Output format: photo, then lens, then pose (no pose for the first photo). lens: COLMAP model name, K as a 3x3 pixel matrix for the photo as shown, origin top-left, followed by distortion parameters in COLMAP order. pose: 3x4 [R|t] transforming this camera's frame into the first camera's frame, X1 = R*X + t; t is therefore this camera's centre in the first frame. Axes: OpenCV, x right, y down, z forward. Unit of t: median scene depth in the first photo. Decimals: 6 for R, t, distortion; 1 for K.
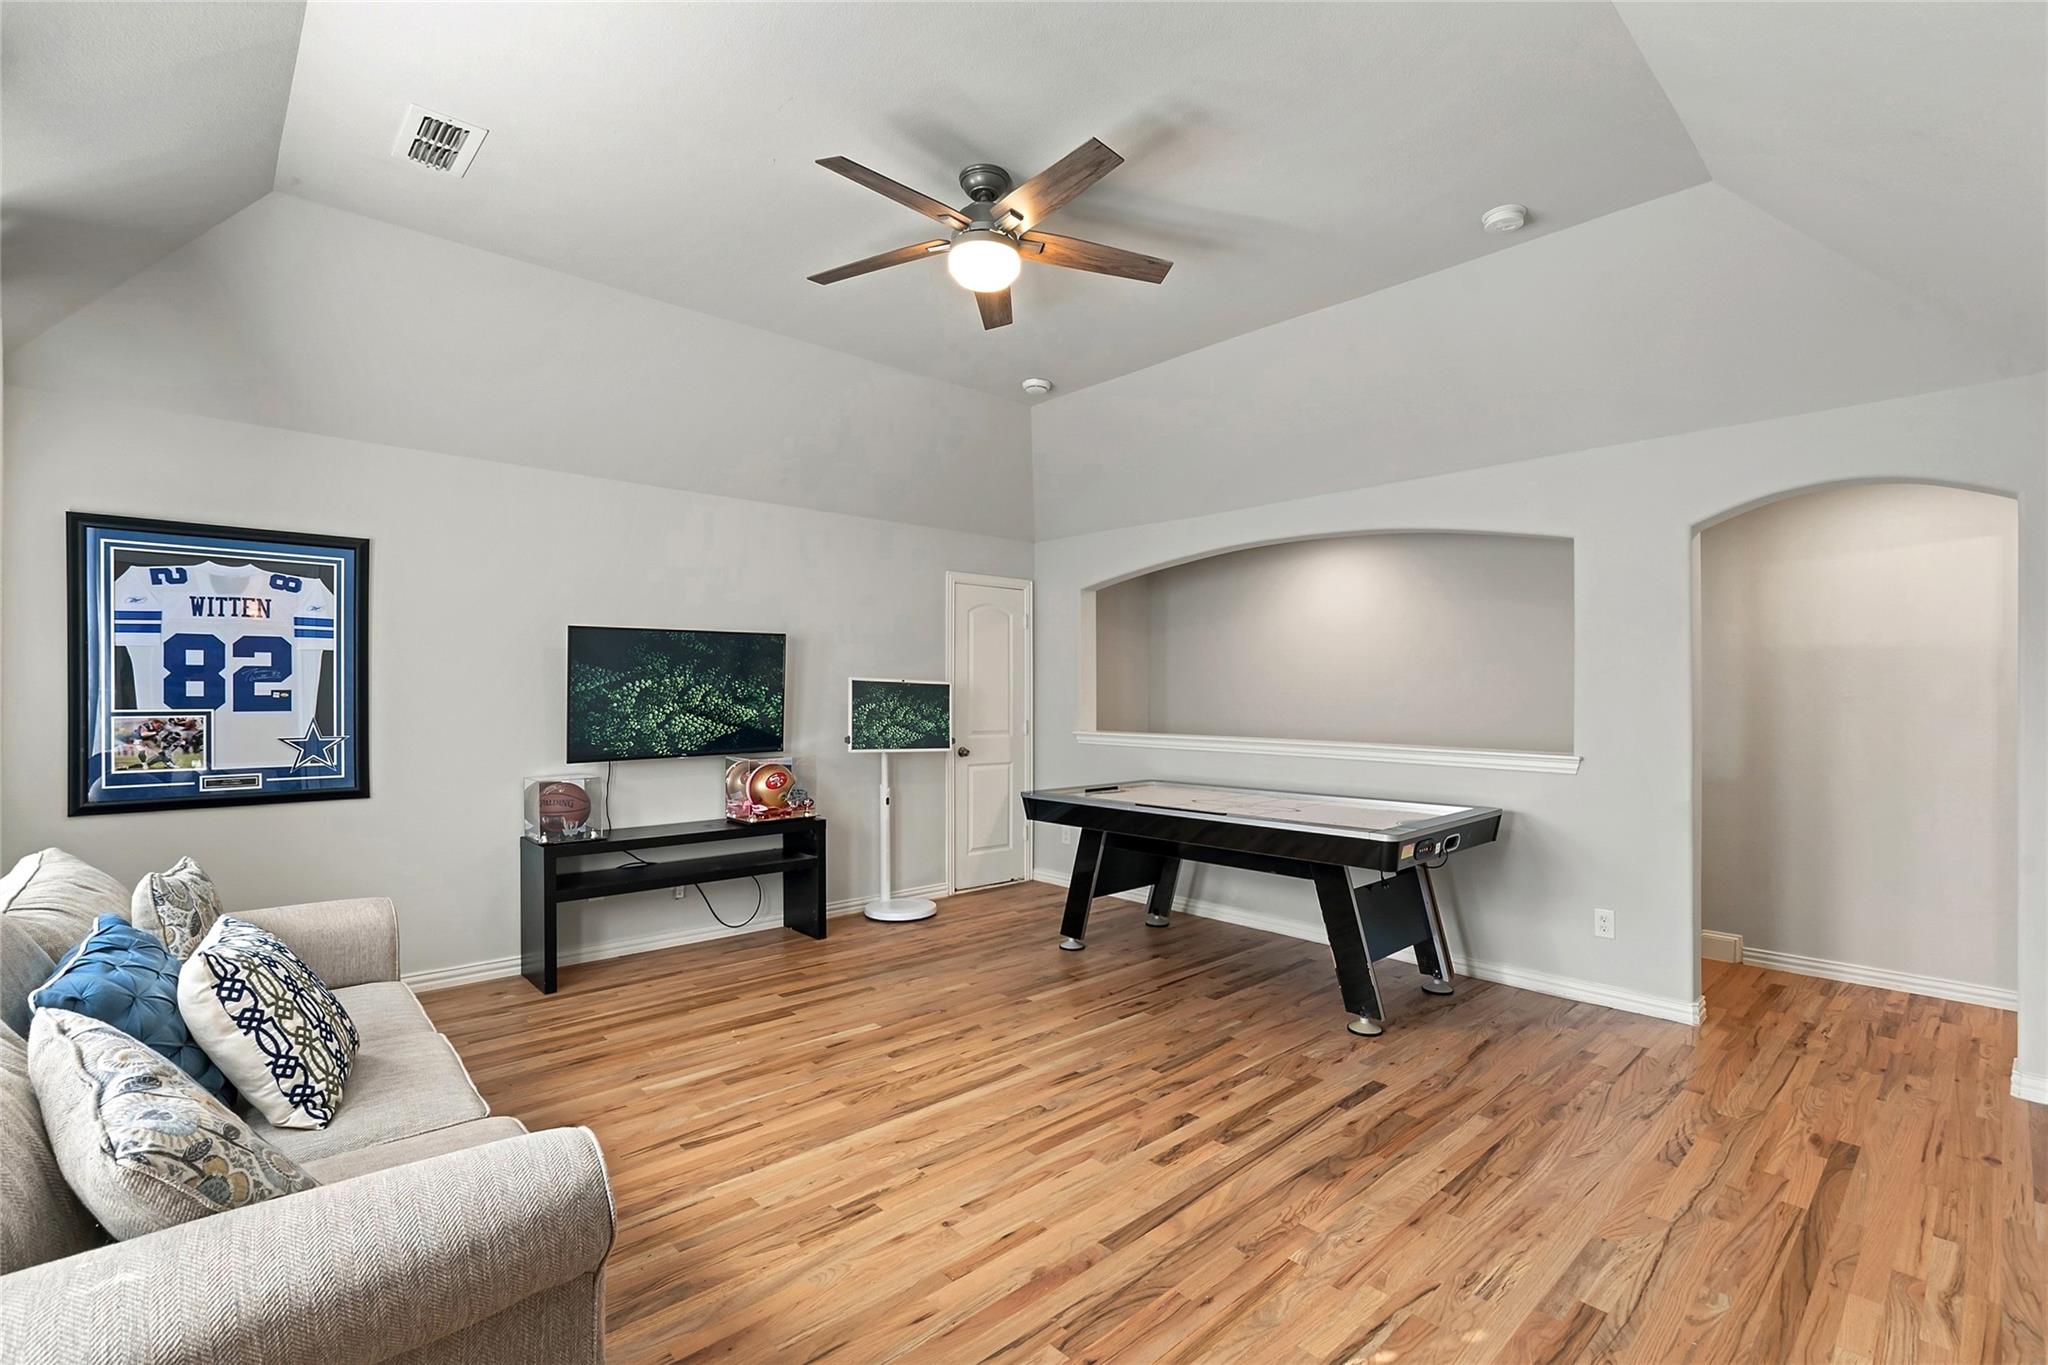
lens RADIAL K [[919.4, 0, 1028.7], [0, 919.4, 695.1], [0, 0, 1]] dist [-0.002714, 0.000369]
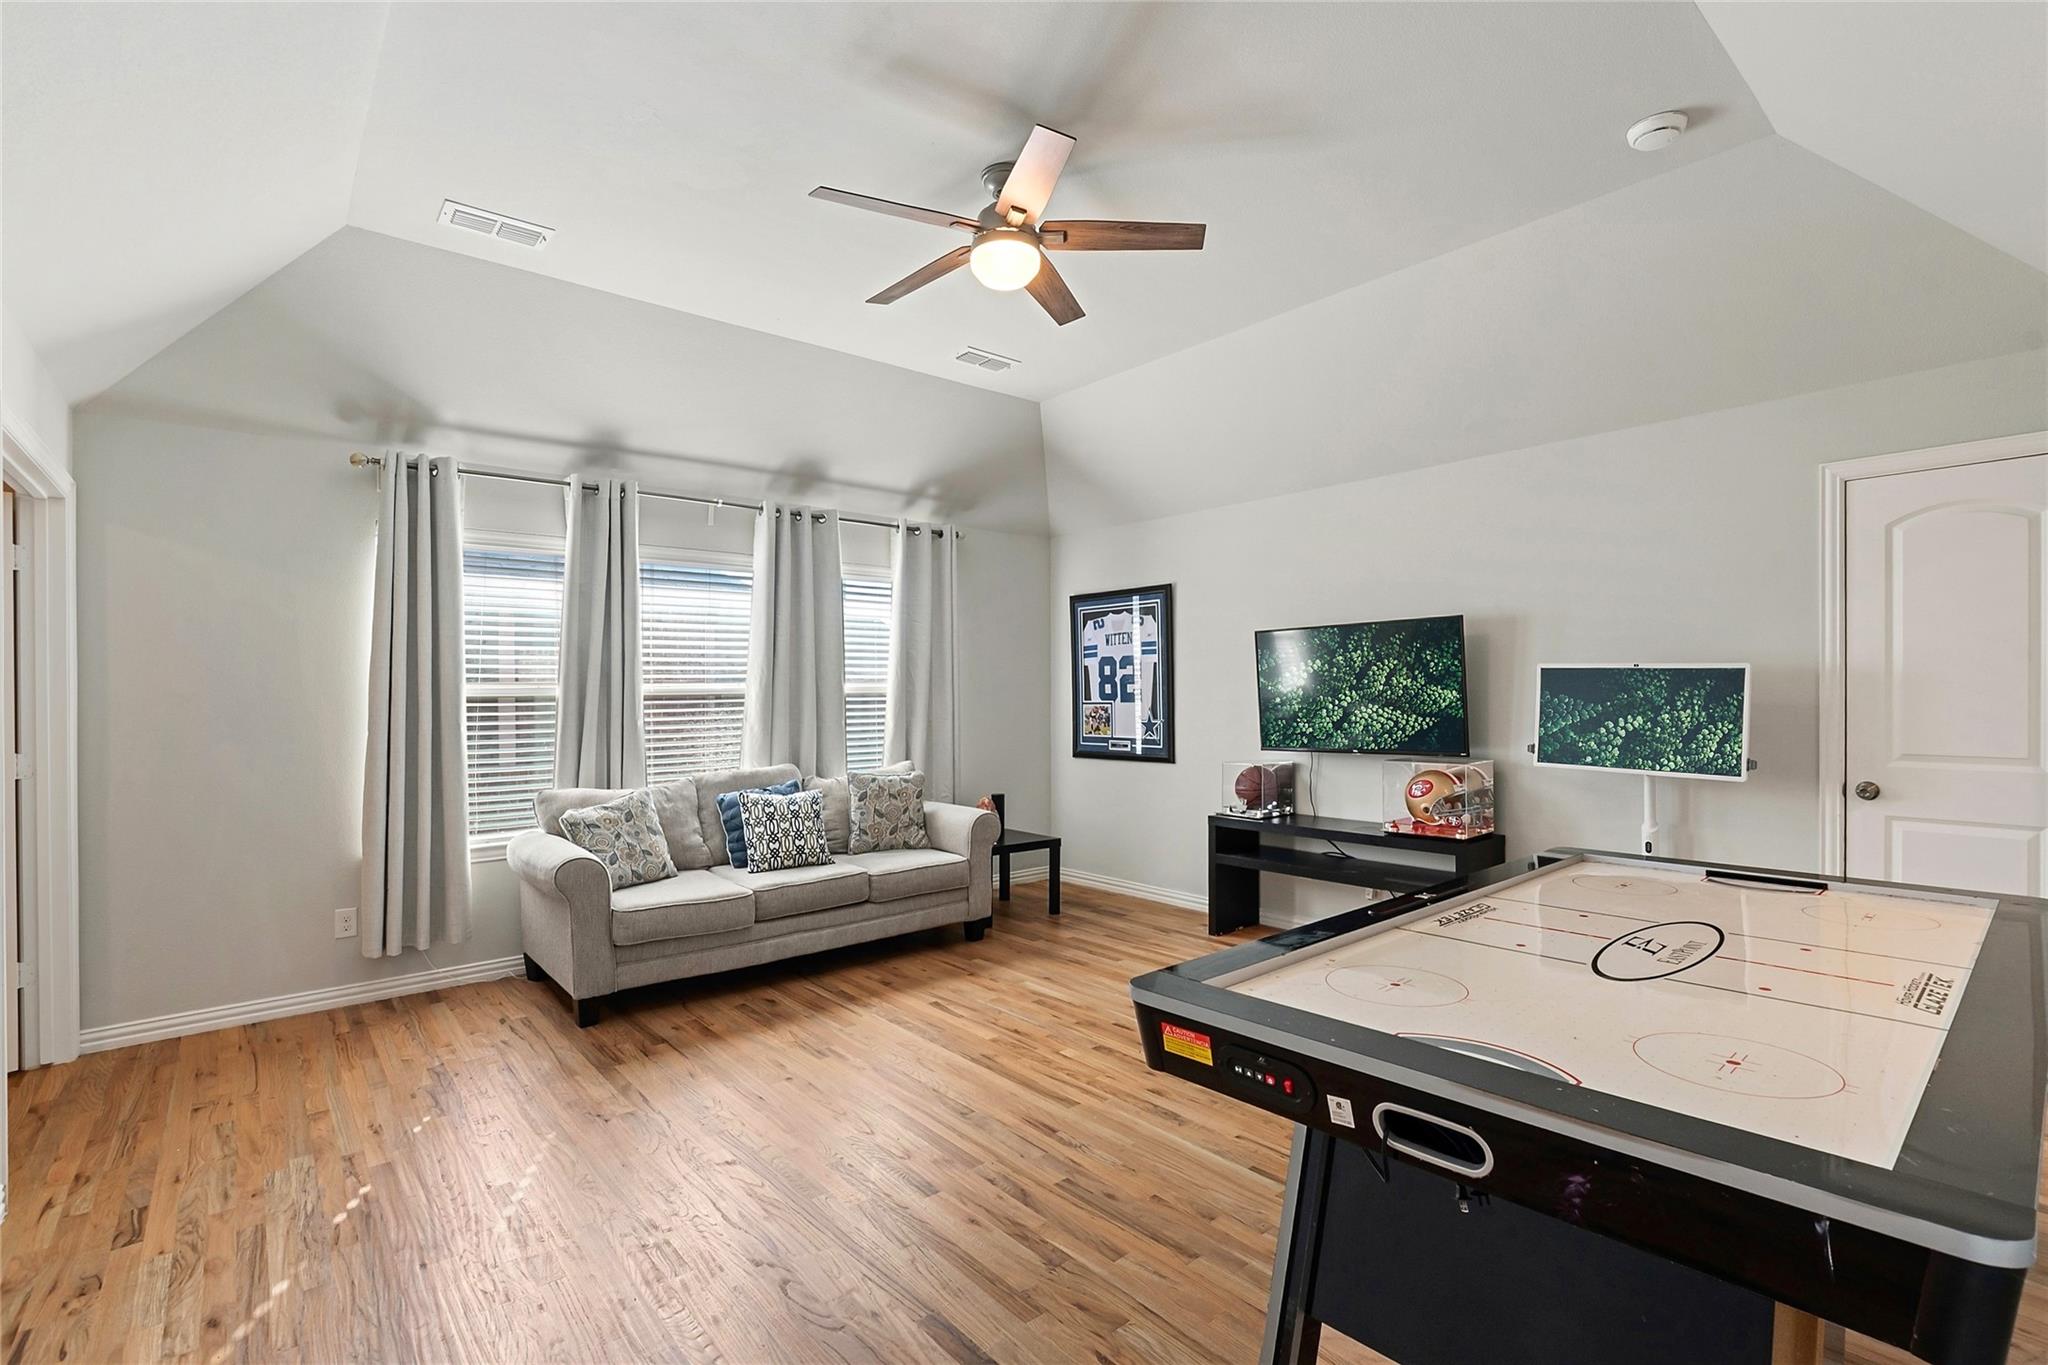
lens RADIAL K [[937.5, 0, 1024.0], [0, 937.5, 682.5], [0, 0, 1]] dist [-0.001225, 0.000153]
pose [[-0.038911, -0.016186, -0.999112, 0.812698], [0.004370, 0.999856, -0.016369, 0.009174], [0.999233, -0.005003, -0.038835, 0.885565]]
